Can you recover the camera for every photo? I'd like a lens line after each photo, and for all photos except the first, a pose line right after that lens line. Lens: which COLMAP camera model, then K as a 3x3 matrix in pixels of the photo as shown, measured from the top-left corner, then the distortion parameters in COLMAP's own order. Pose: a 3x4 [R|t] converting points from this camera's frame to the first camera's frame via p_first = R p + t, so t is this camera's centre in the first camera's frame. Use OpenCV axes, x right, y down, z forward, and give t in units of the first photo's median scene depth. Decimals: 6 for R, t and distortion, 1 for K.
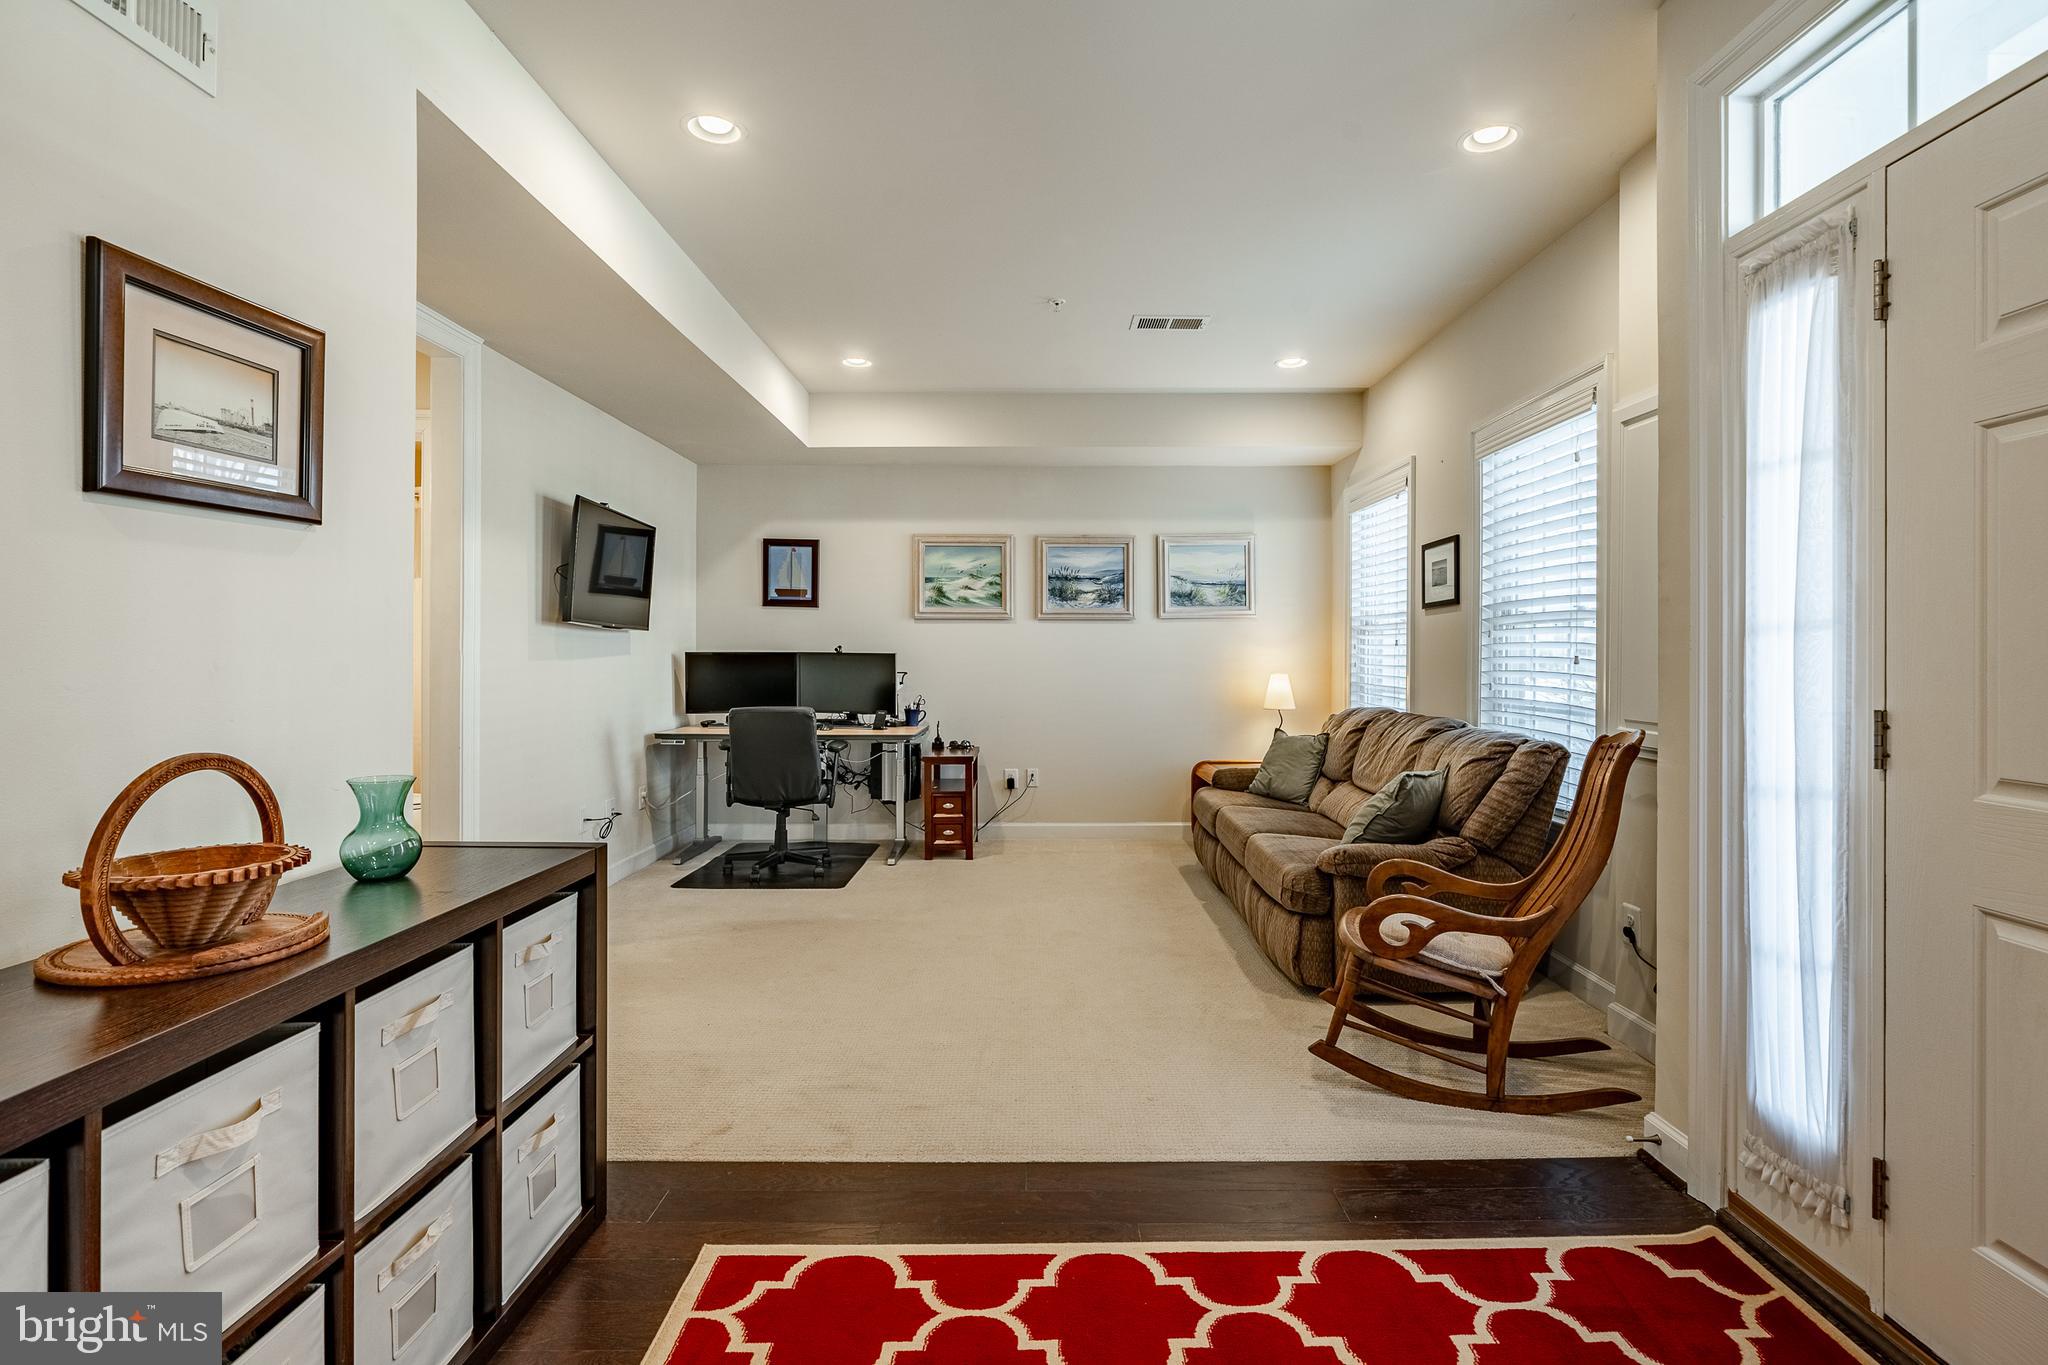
lens RADIAL K [[950.5, 0, 1049.6], [0, 950.5, 651.8], [0, 0, 1]] dist [0.001716, 0.000415]
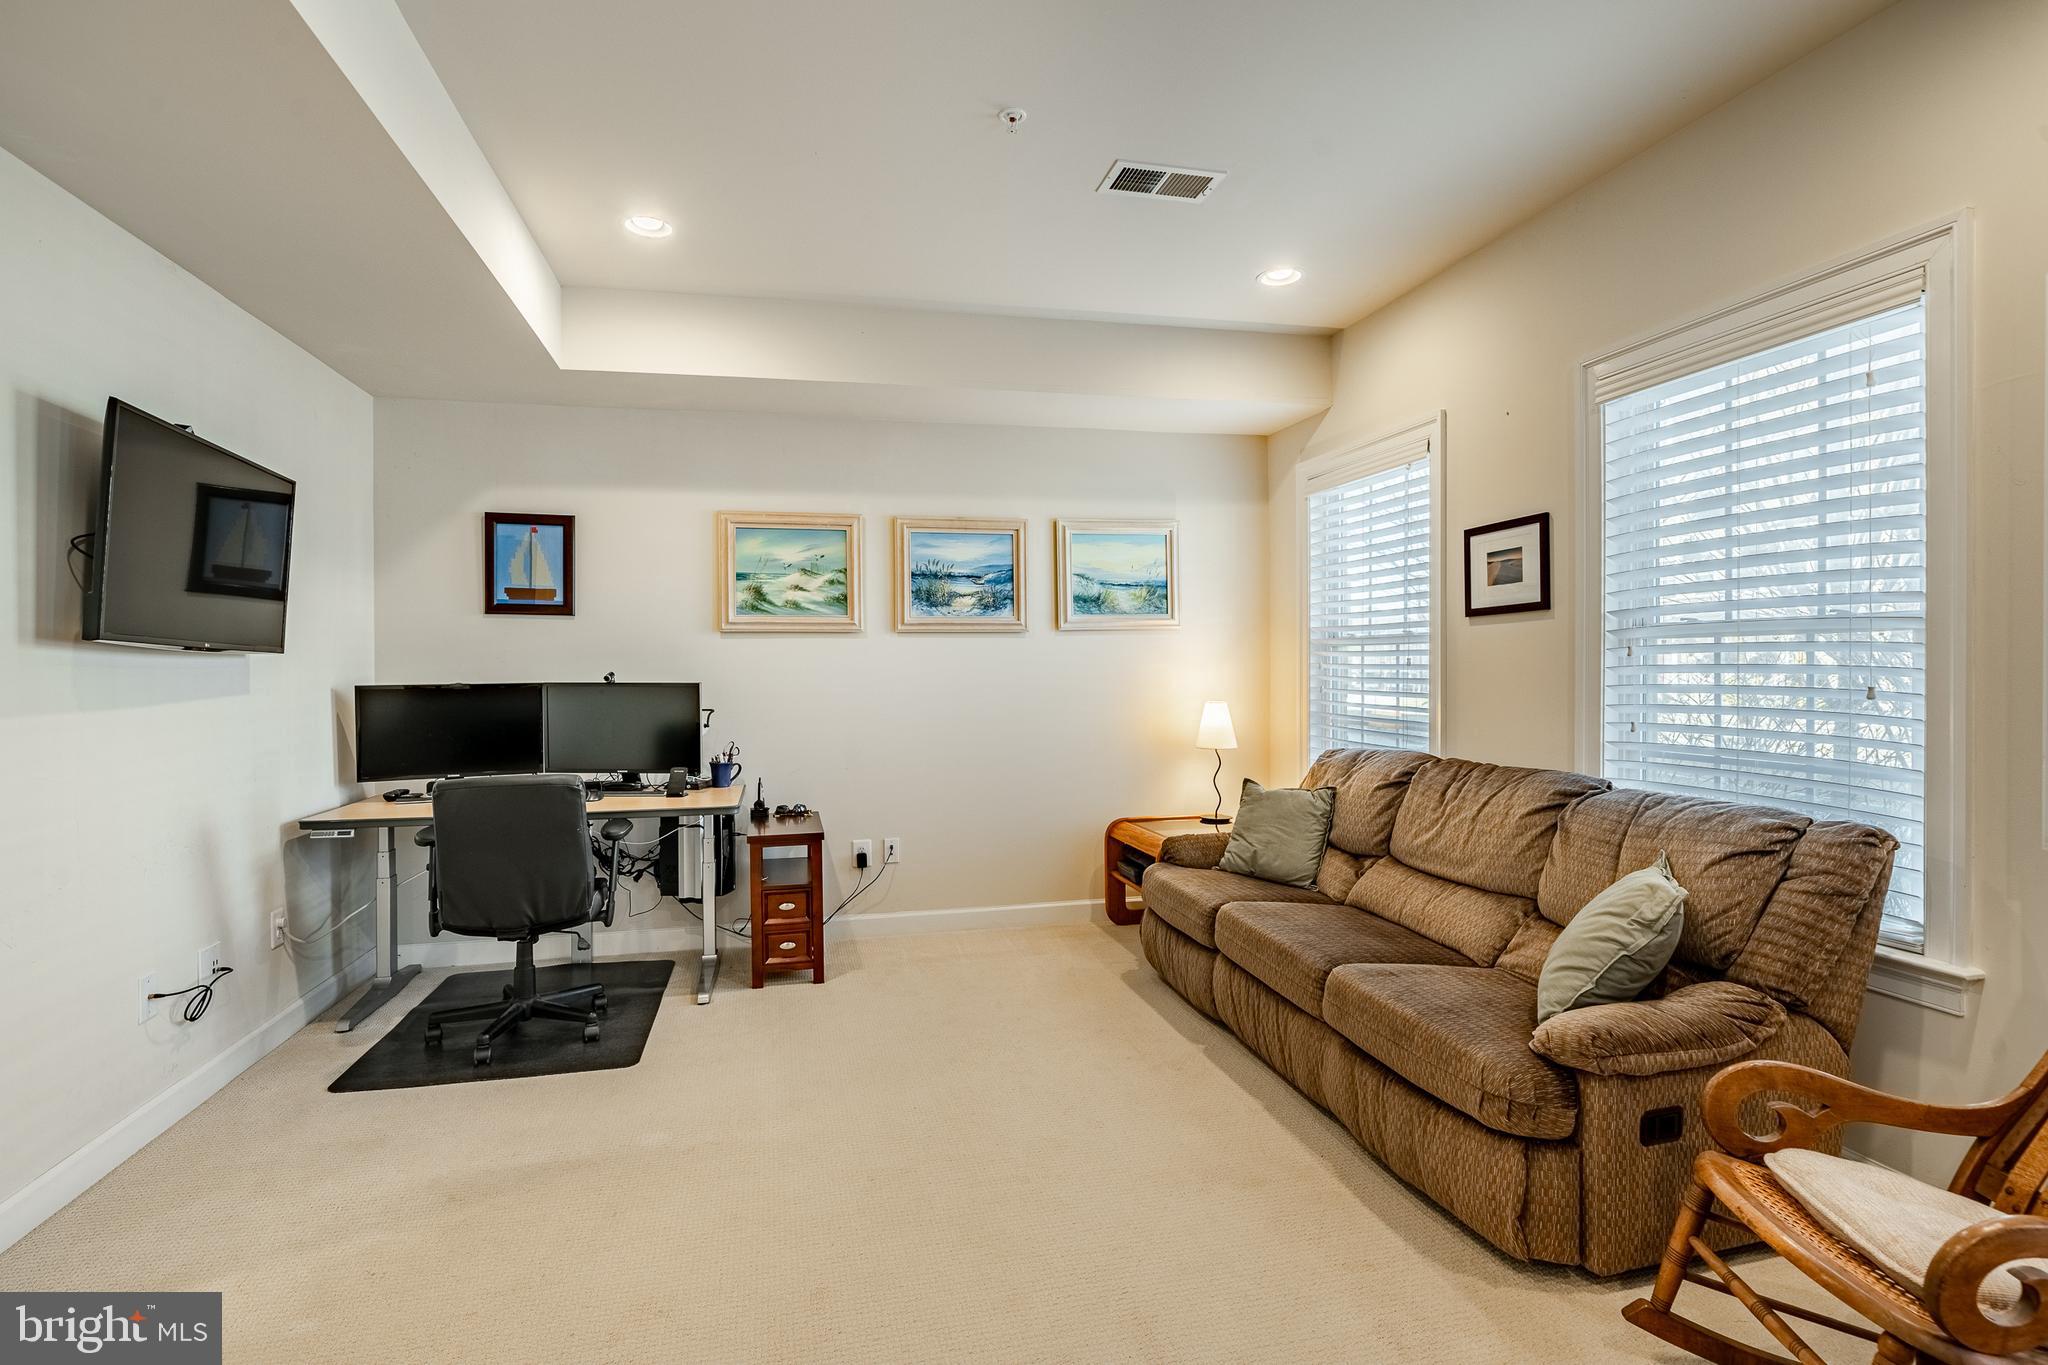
lens RADIAL K [[1001.2, 0, 1020.2], [0, 1001.2, 667.2], [0, 0, 1]] dist [-0.004673, -0.000692]
pose [[0.978125, -0.010757, 0.207737, -0.090603], [0.010357, 0.999942, 0.003013, -0.010020], [-0.207758, -0.000795, 0.978180, 0.265897]]
